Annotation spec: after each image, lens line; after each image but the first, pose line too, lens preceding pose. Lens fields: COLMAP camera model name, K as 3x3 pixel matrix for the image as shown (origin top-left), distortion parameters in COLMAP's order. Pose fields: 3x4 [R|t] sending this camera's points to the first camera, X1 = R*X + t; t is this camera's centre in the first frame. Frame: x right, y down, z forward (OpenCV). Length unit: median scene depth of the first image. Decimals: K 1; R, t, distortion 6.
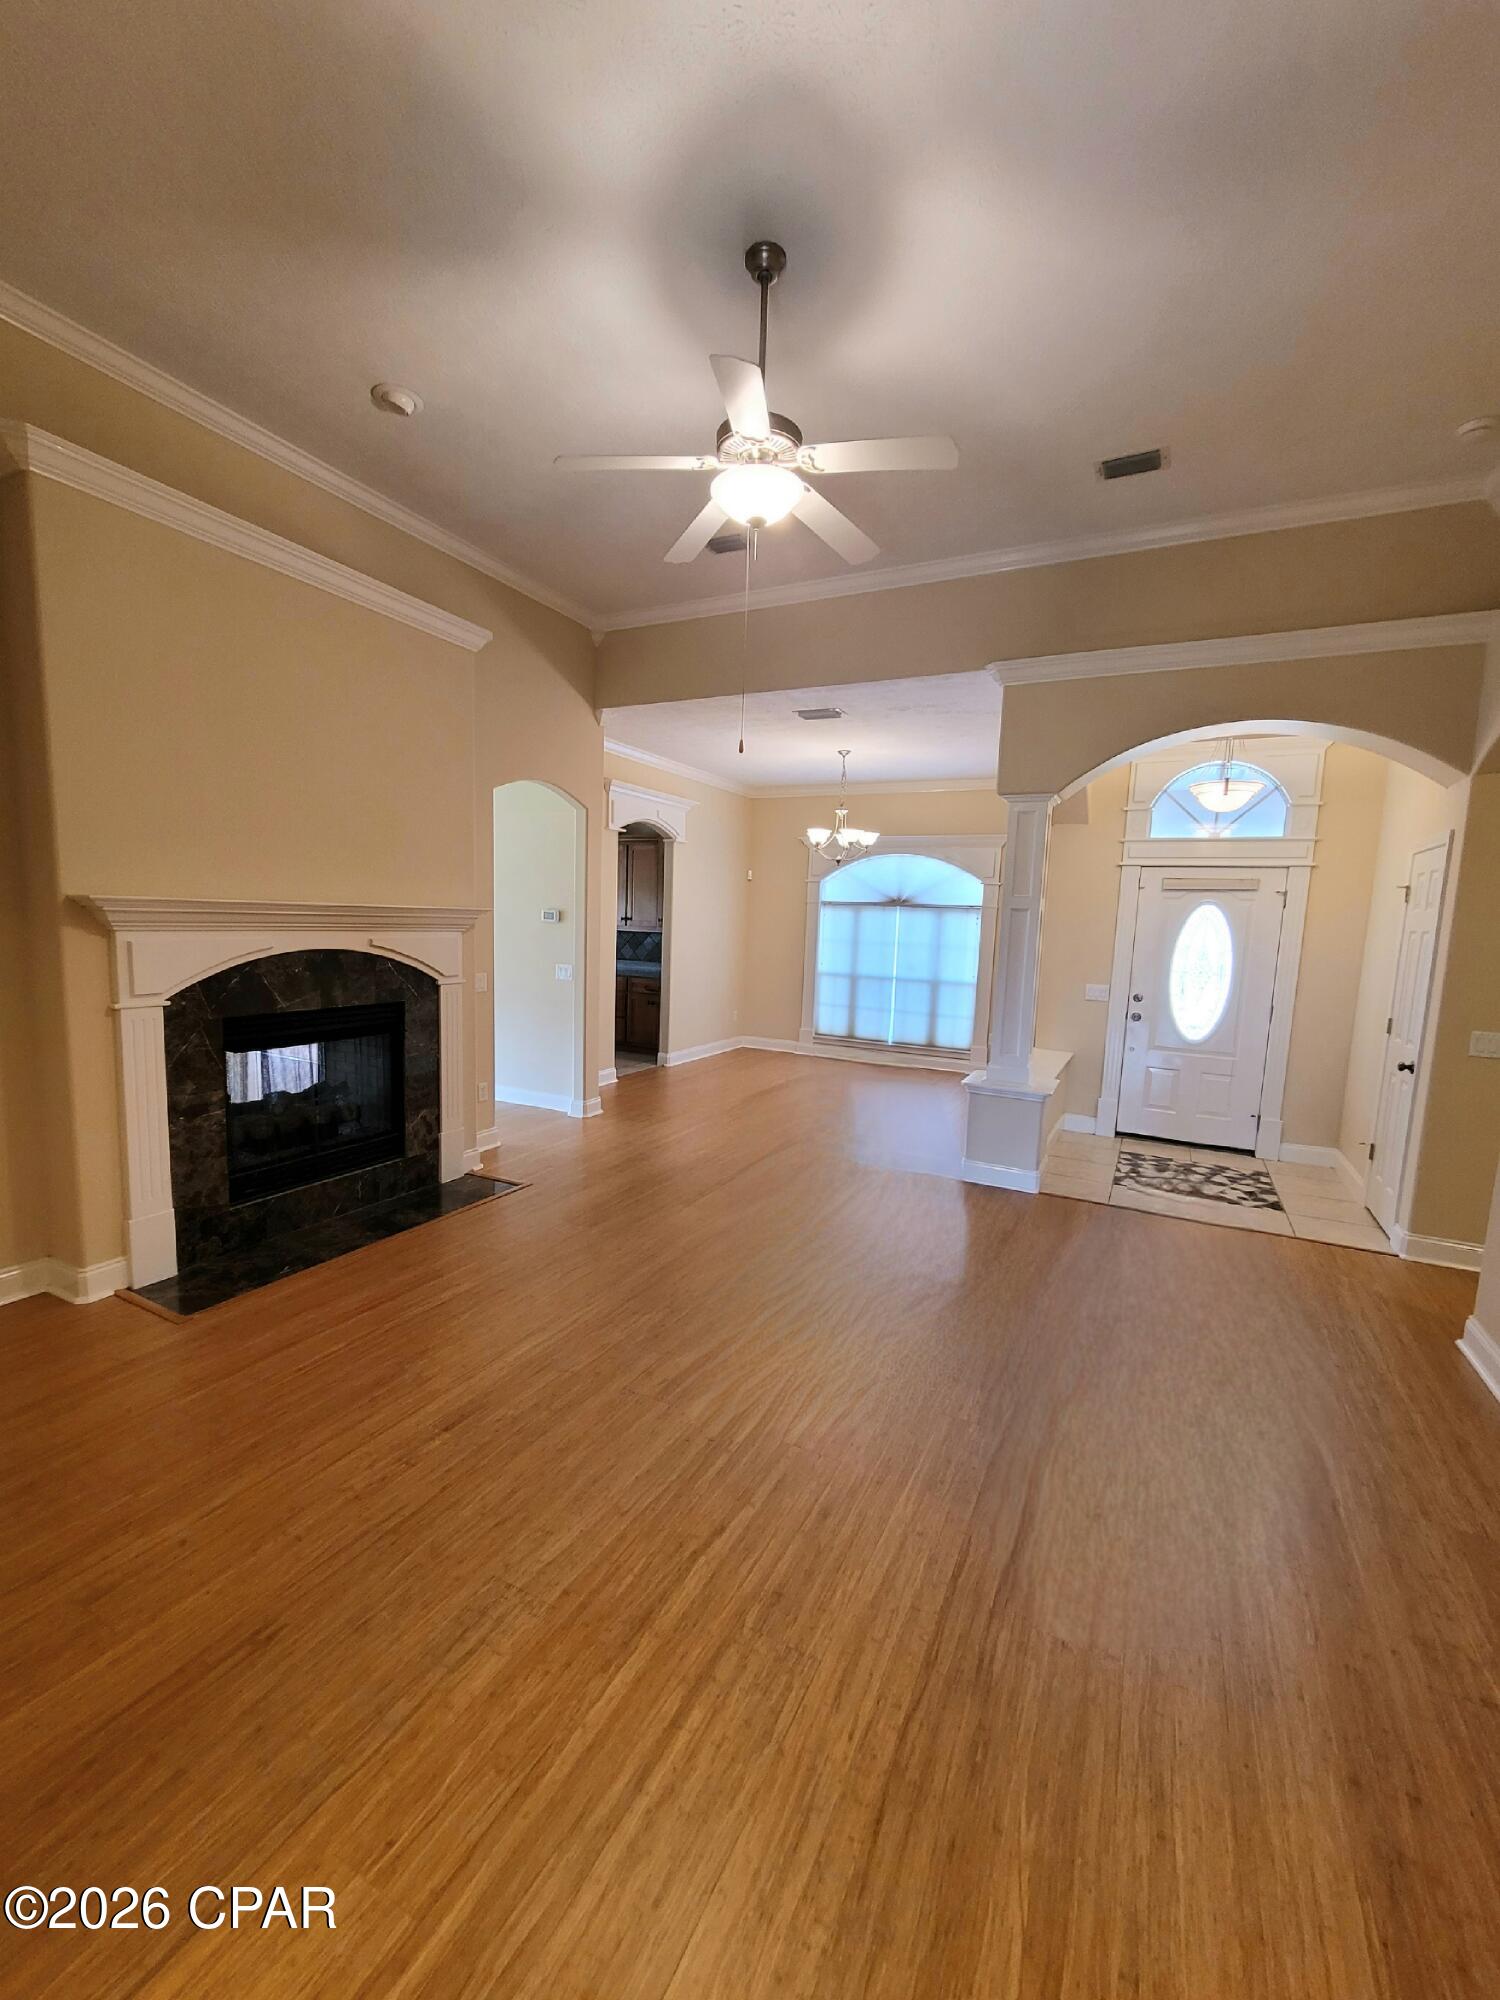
lens RADIAL K [[815.9, 0, 740.3], [0, 815.9, 1010.4], [0, 0, 1]] dist [-0.000438, -0.000056]
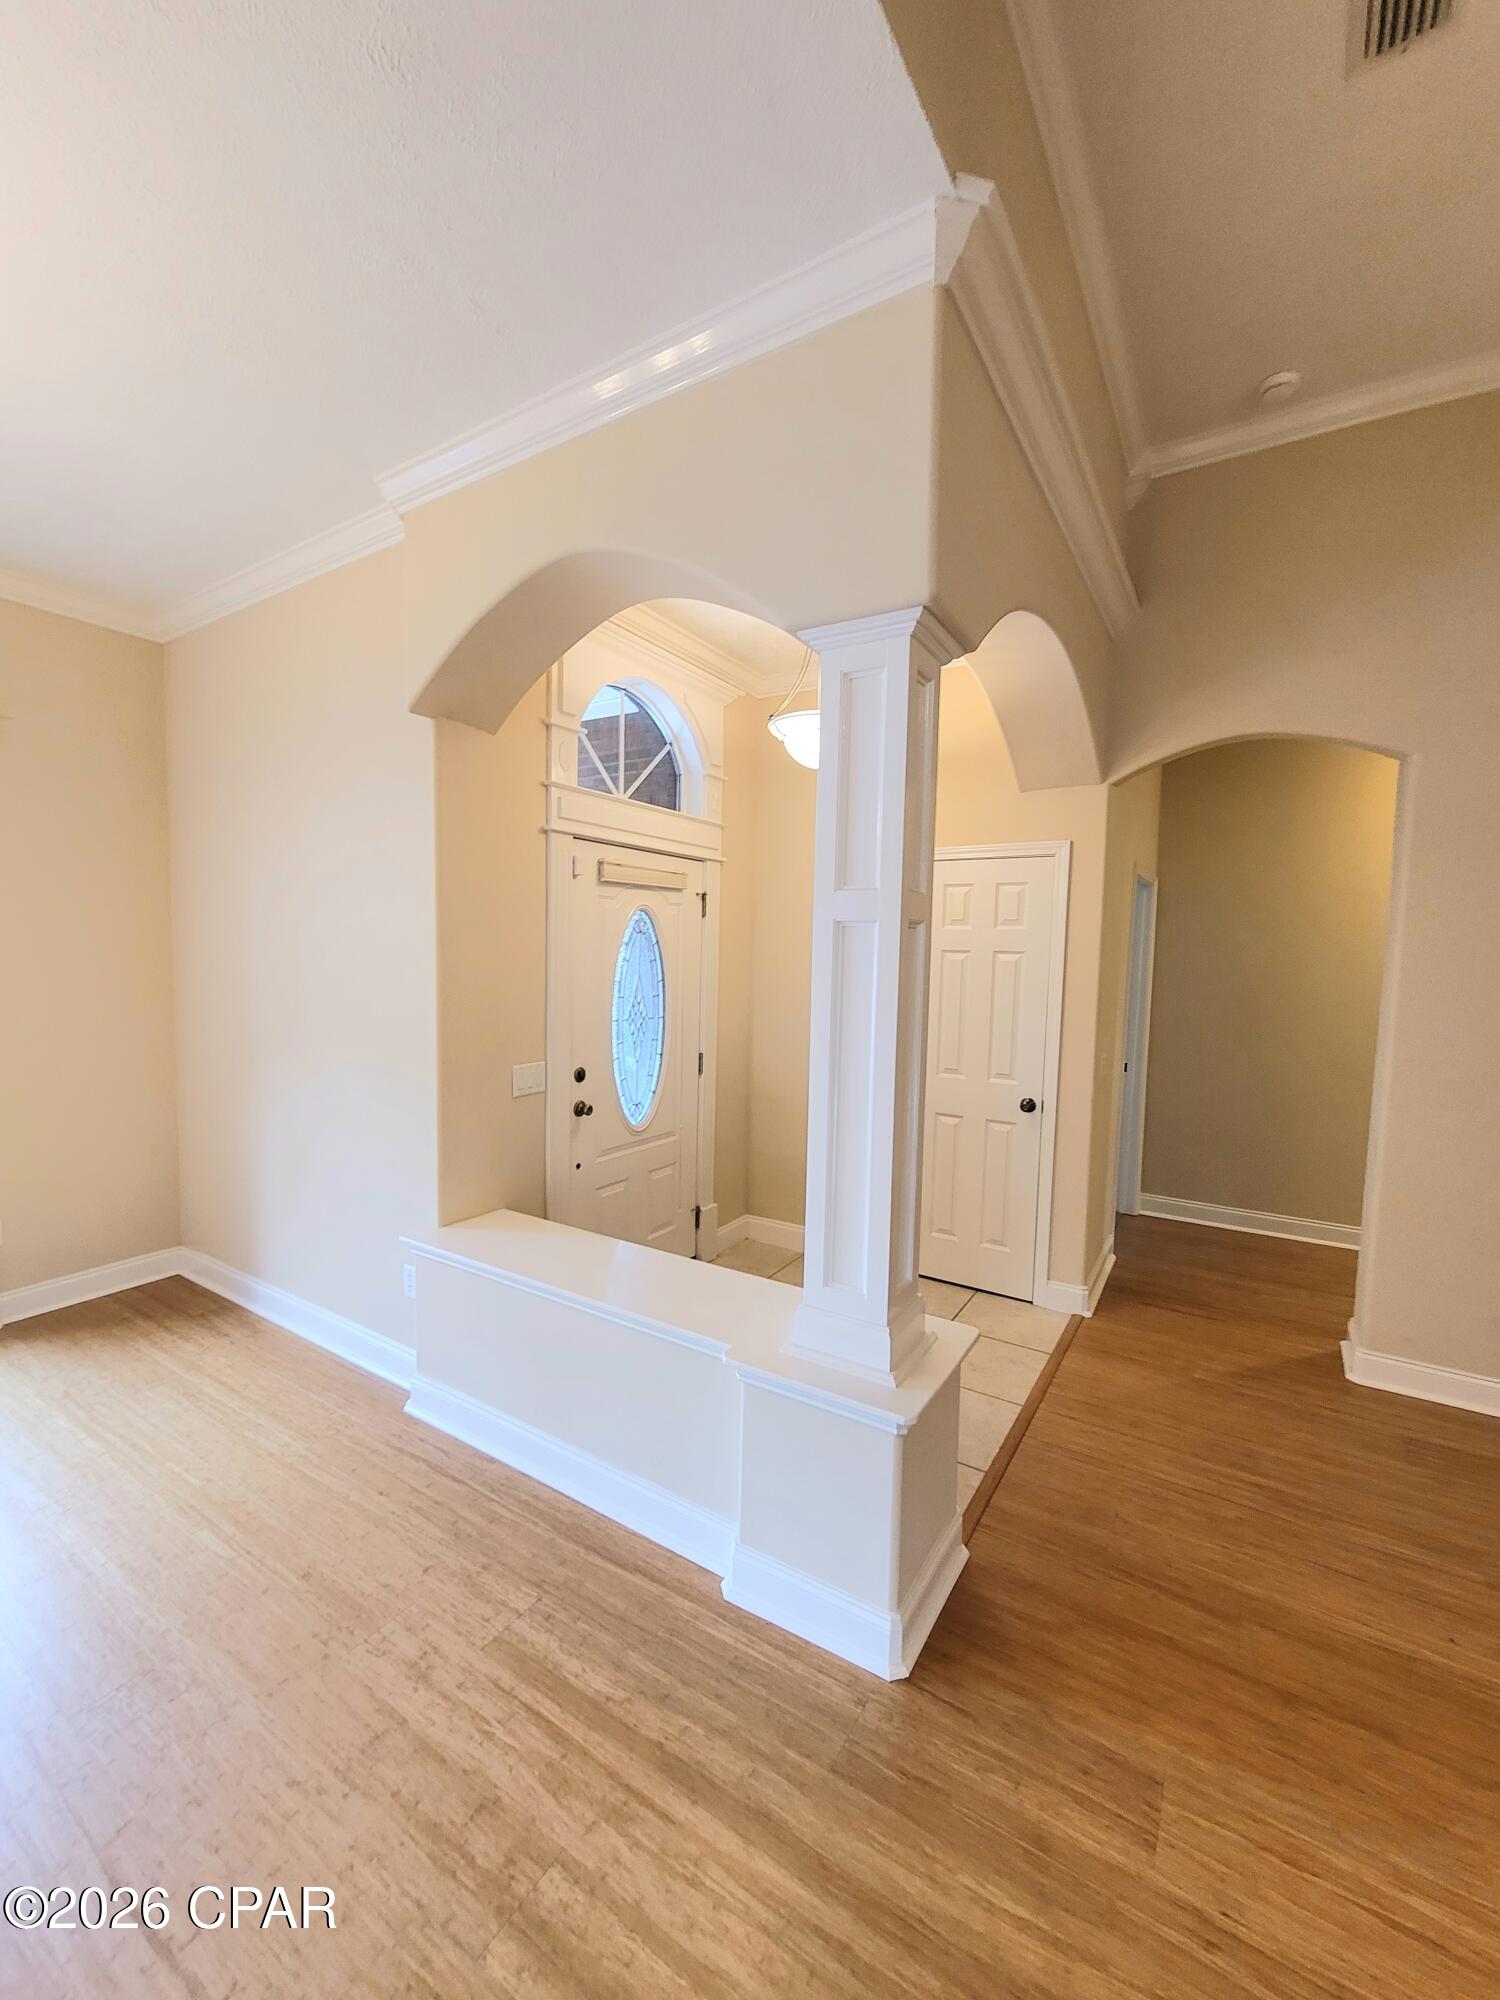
lens RADIAL K [[815.9, 0, 743.9], [0, 815.9, 1012.9], [0, 0, 1]] dist [-0.000438, -0.000056]
pose [[0.088072, -0.112307, 0.989763, -0.055193], [0.096801, 0.989886, 0.103708, -0.116102], [-0.991399, 0.086677, 0.098053, 0.931167]]
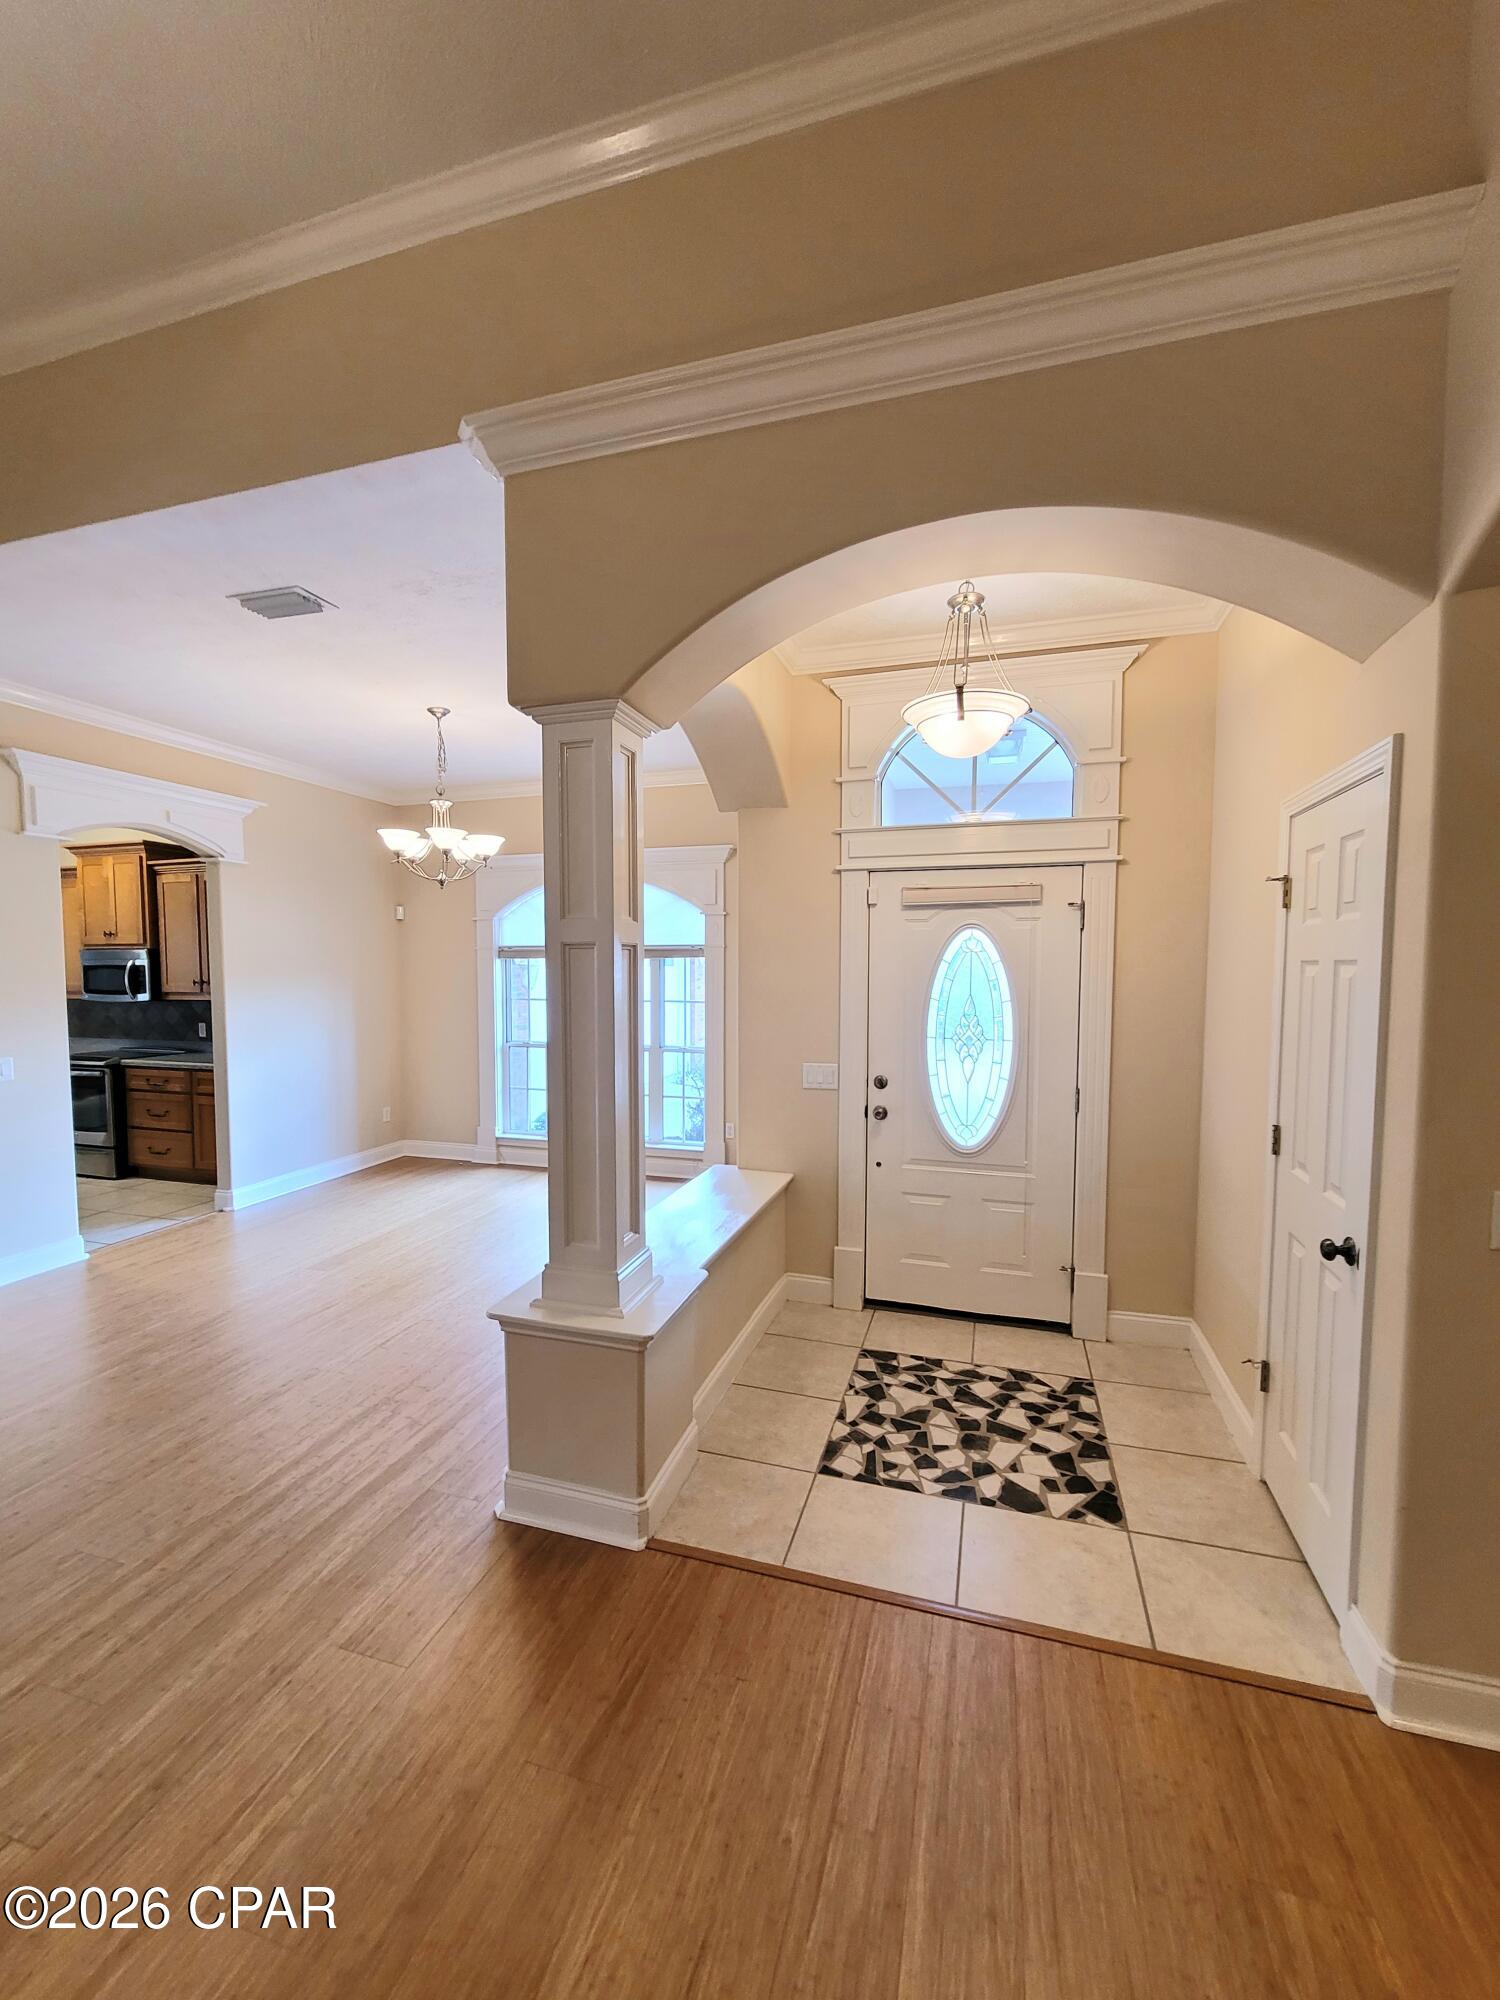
lens RADIAL K [[815.9, 0, 745.0], [0, 815.9, 1014.0], [0, 0, 1]] dist [-0.000438, -0.000056]
pose [[0.982788, -0.048701, 0.178201, 0.312254], [0.058007, 0.997191, -0.047389, -0.048643], [-0.175393, 0.056910, 0.982852, 0.455832]]
